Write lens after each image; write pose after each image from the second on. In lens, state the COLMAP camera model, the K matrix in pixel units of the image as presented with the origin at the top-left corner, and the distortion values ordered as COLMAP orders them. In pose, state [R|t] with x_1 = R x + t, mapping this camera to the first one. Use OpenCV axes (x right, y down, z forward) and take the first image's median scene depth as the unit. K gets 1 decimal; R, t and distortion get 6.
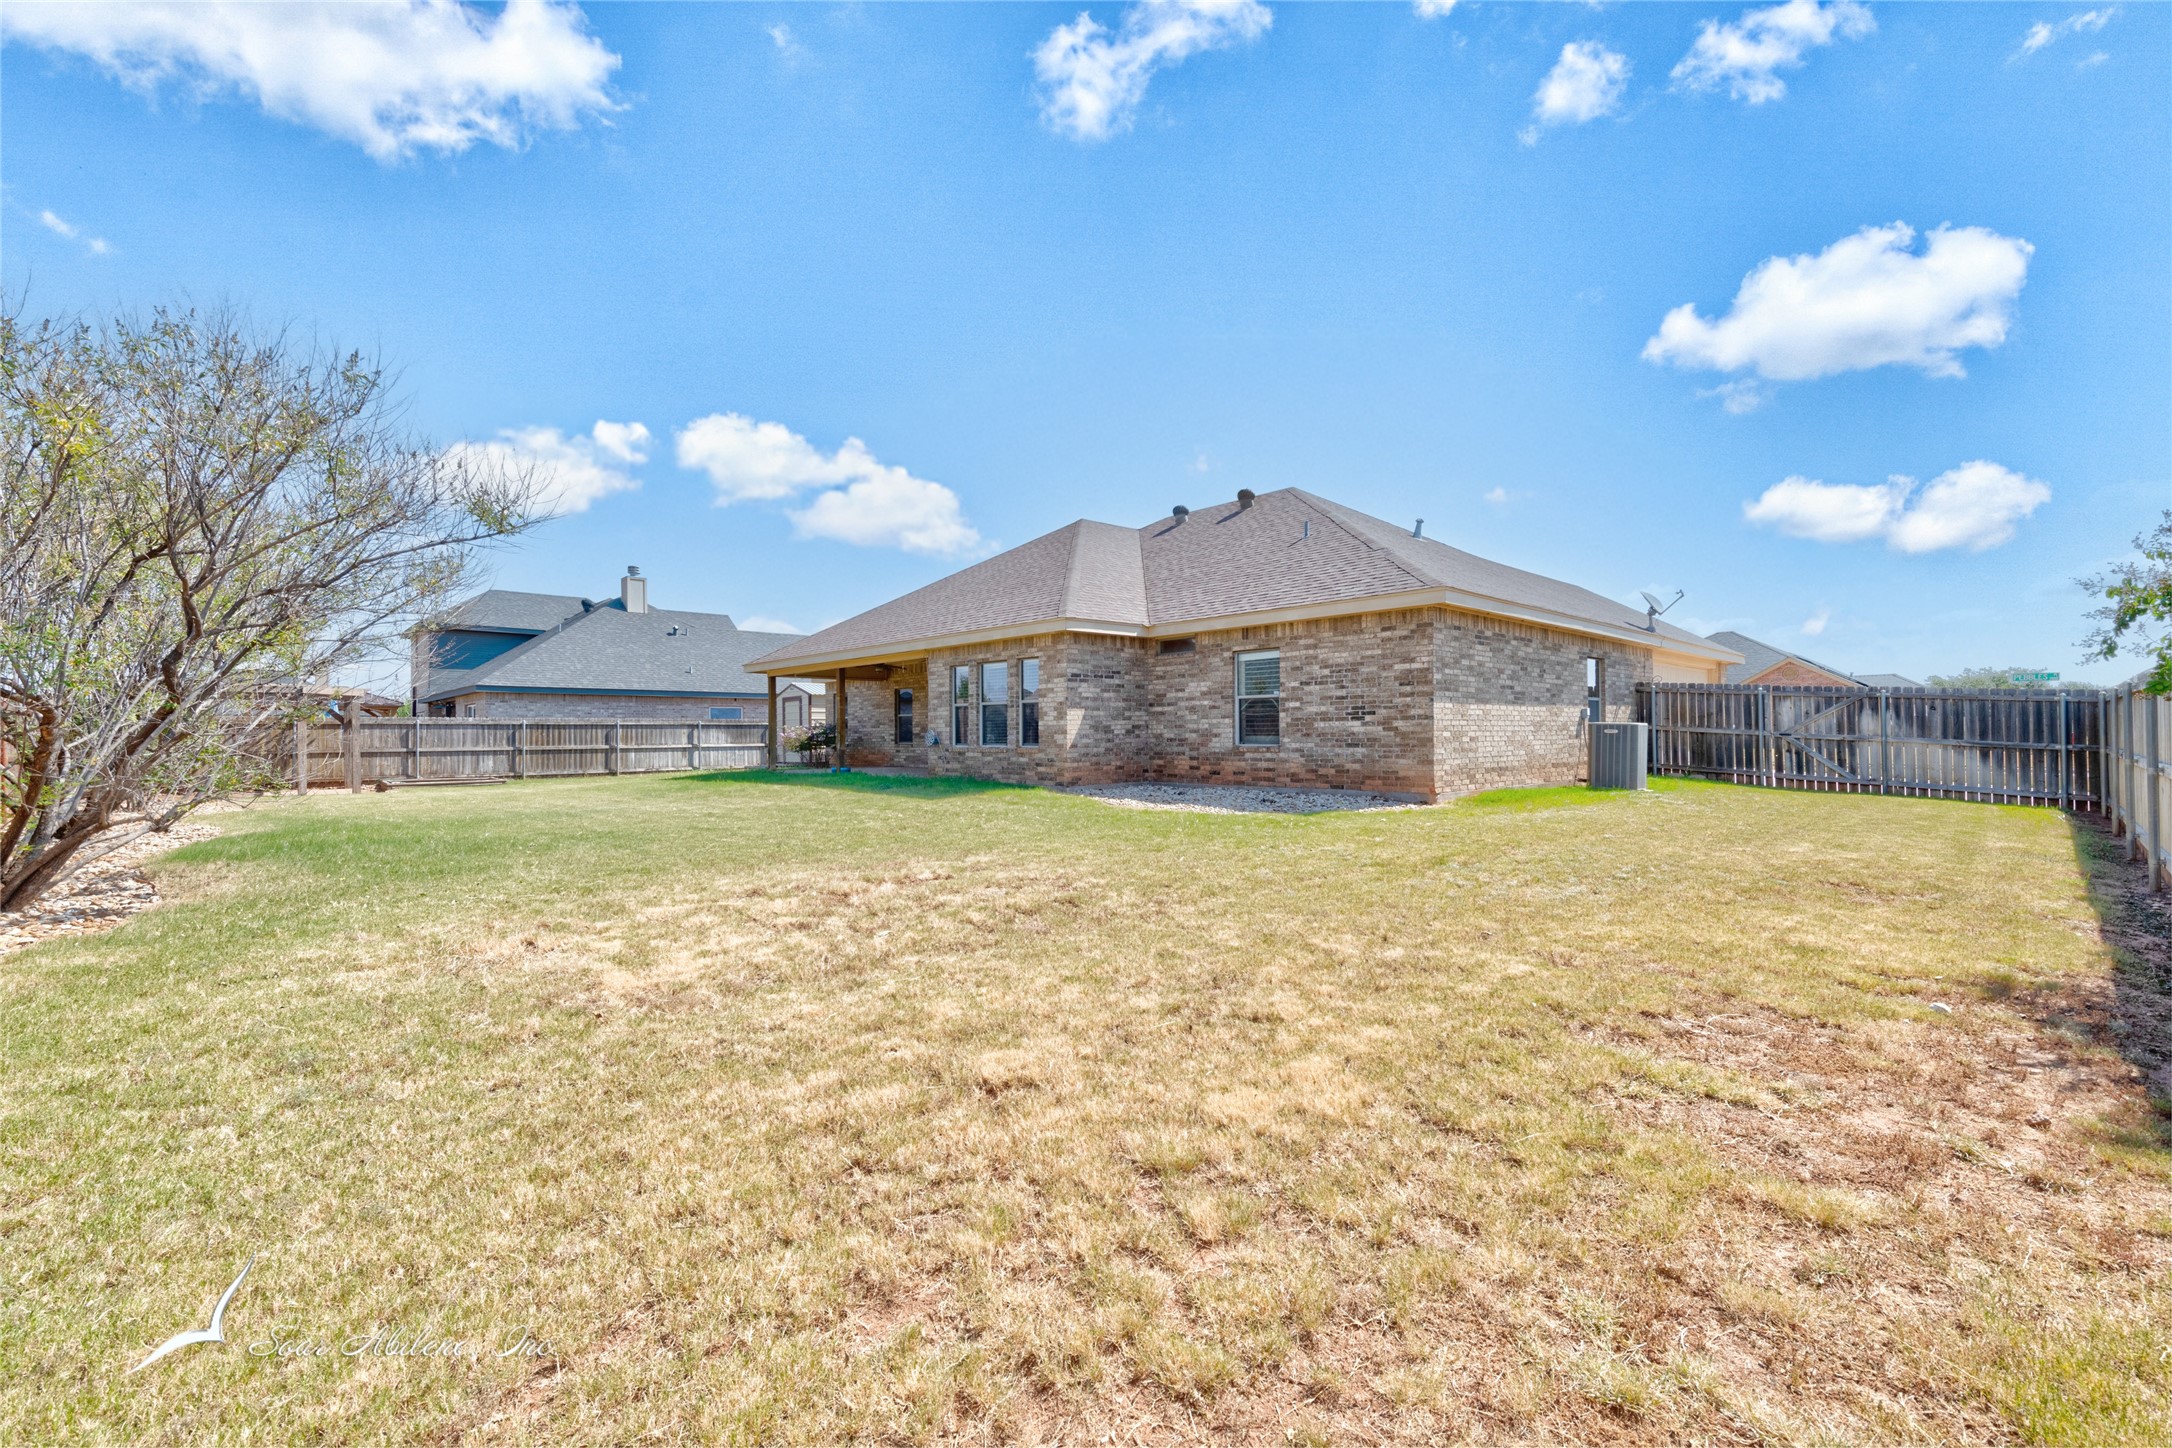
lens RADIAL K [[907.9, 0, 1079.4], [0, 907.9, 735.9], [0, 0, 1]] dist [0.014623, -0.000490]
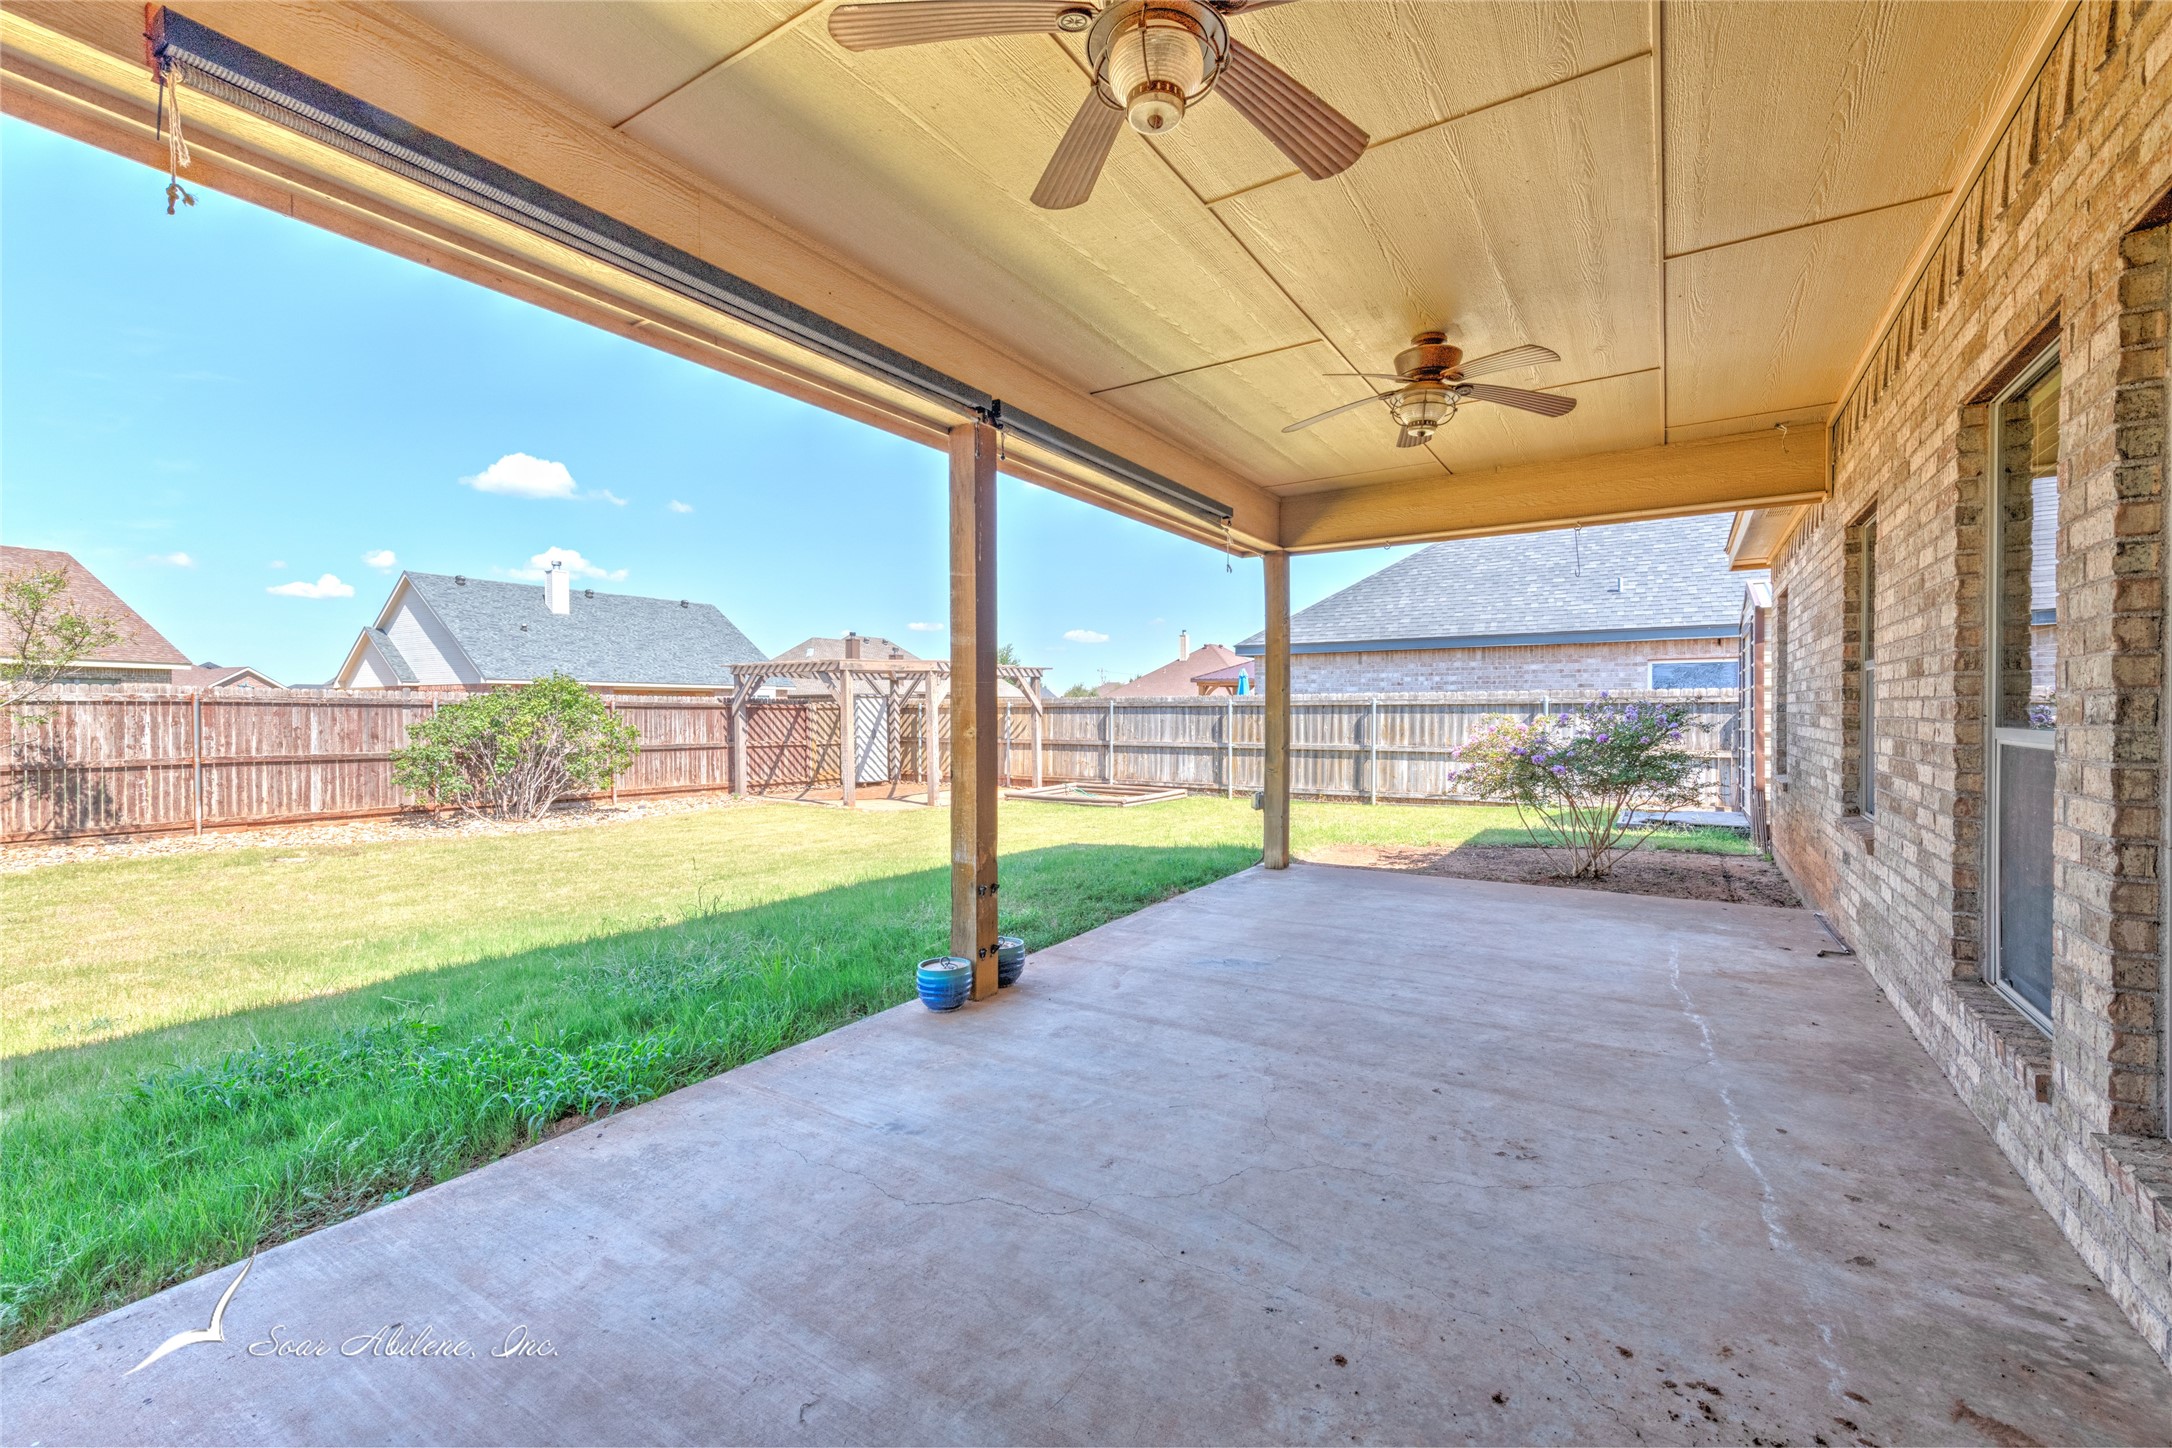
lens RADIAL K [[907.9, 0, 1098.0], [0, 907.9, 723.2], [0, 0, 1]] dist [0.014623, -0.000490]
pose [[0.271129, 0.020701, -0.962320, -0.090842], [0.001047, 0.999762, 0.021801, -0.023196], [0.962542, -0.006918, 0.271043, 1.252157]]
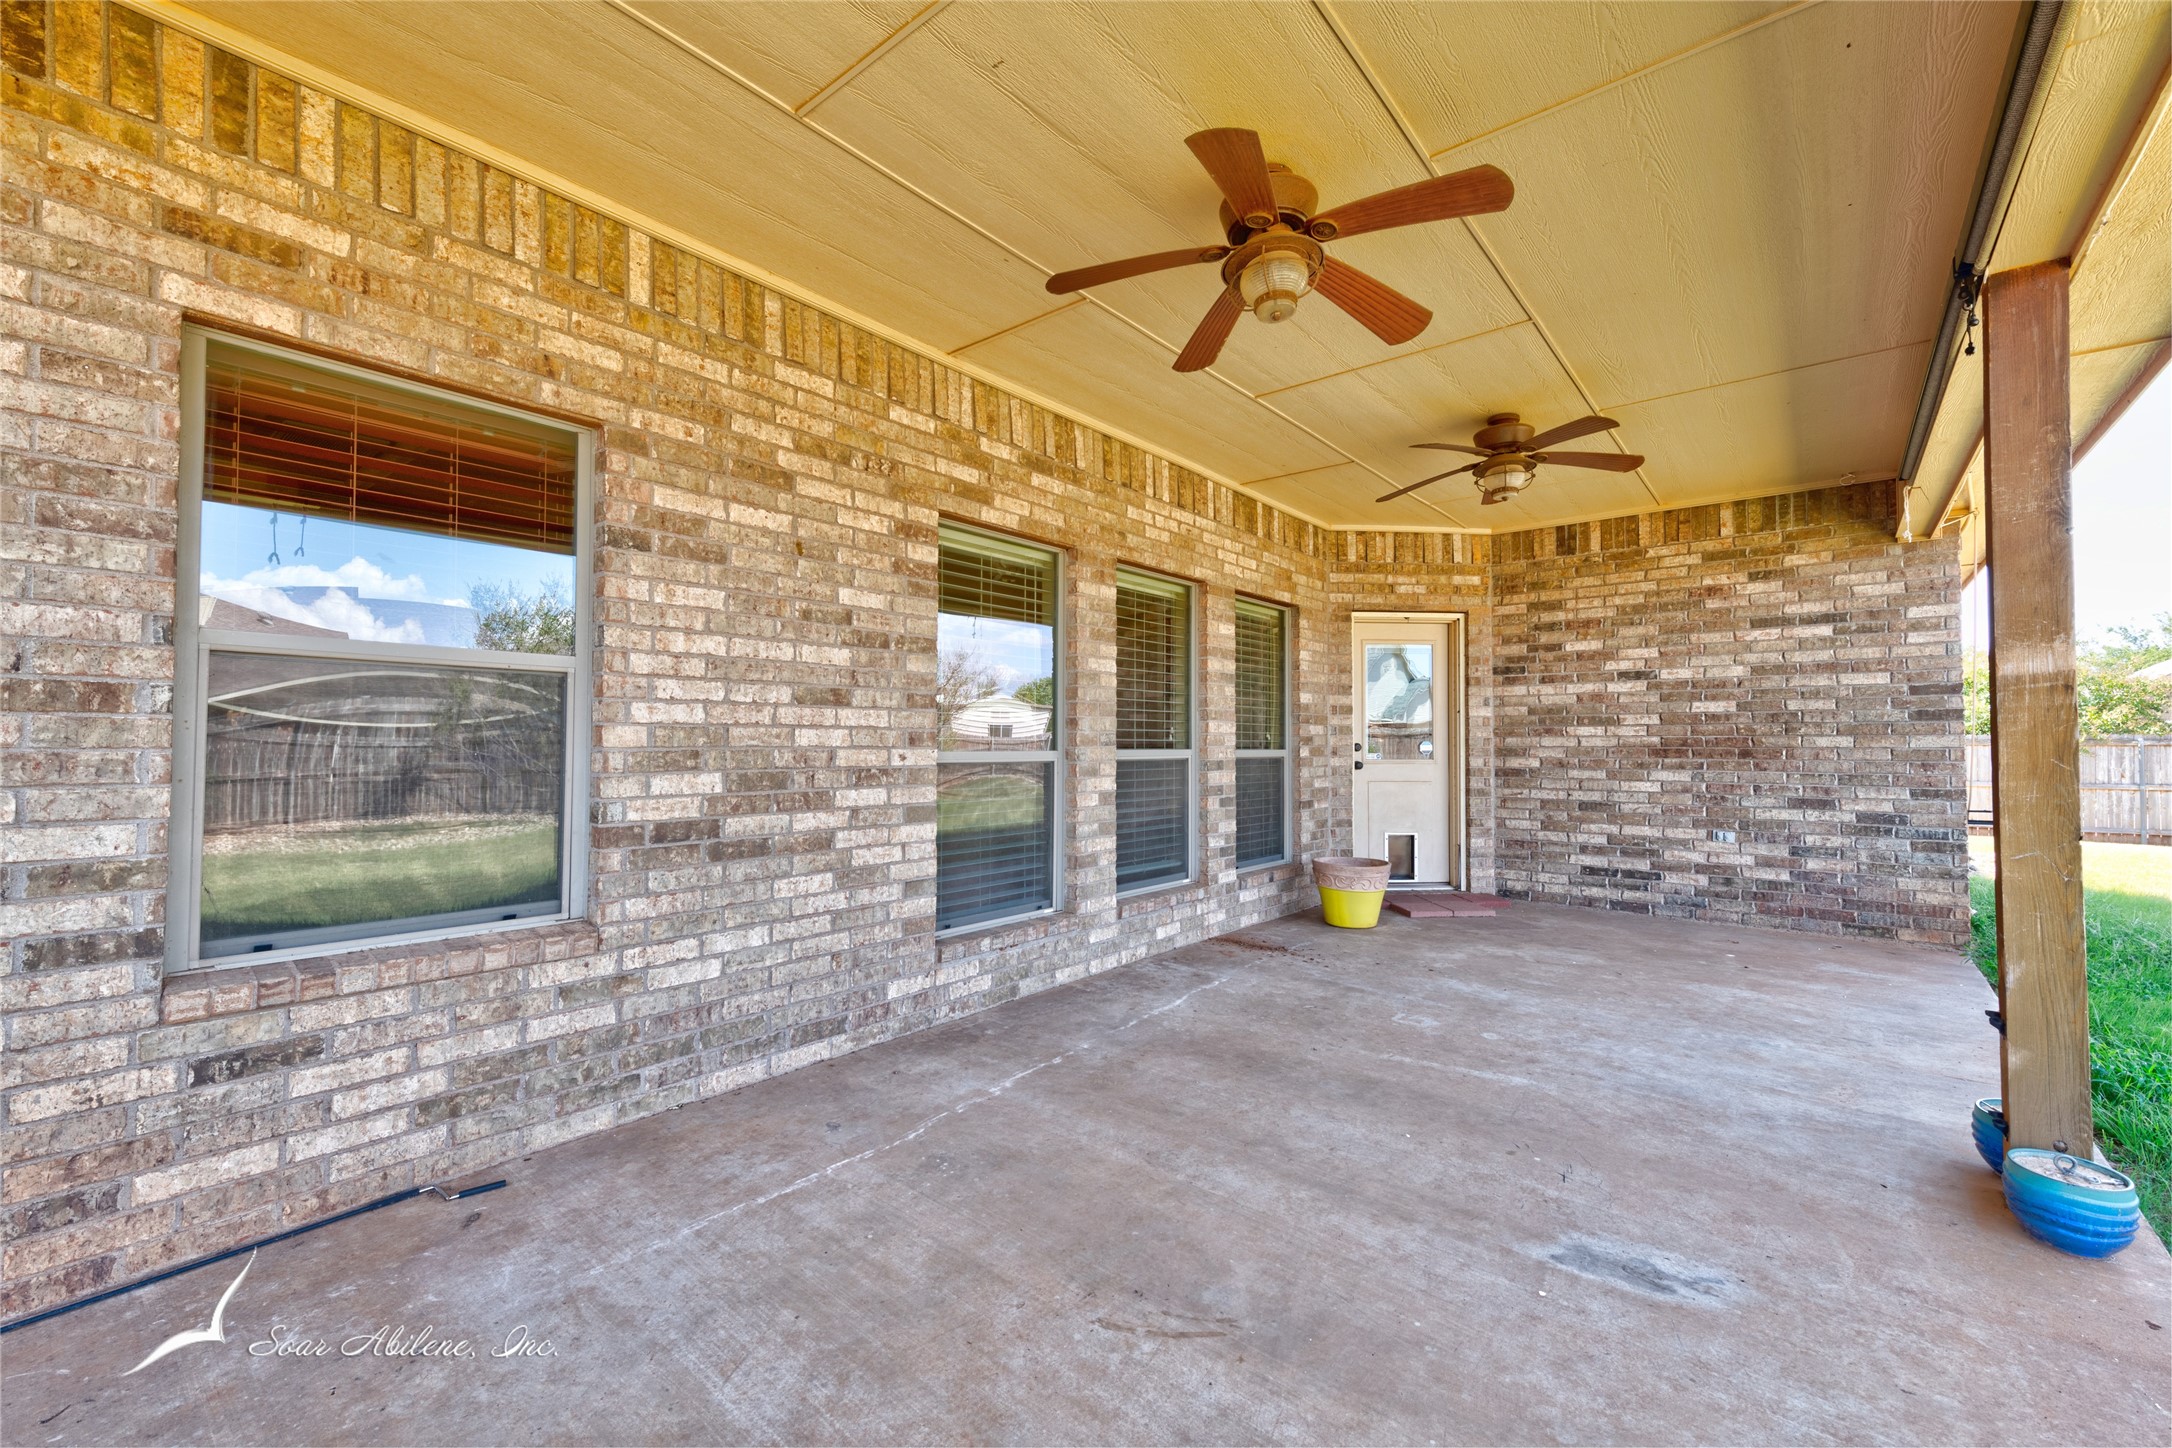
lens RADIAL K [[907.9, 0, 1089.9], [0, 907.9, 722.1], [0, 0, 1]] dist [0.014623, -0.000490]
pose [[-0.153346, 0.032546, 0.987636, -0.460342], [0.002032, 0.999466, -0.032620, -0.018467], [-0.988170, -0.002996, -0.153330, 1.461771]]
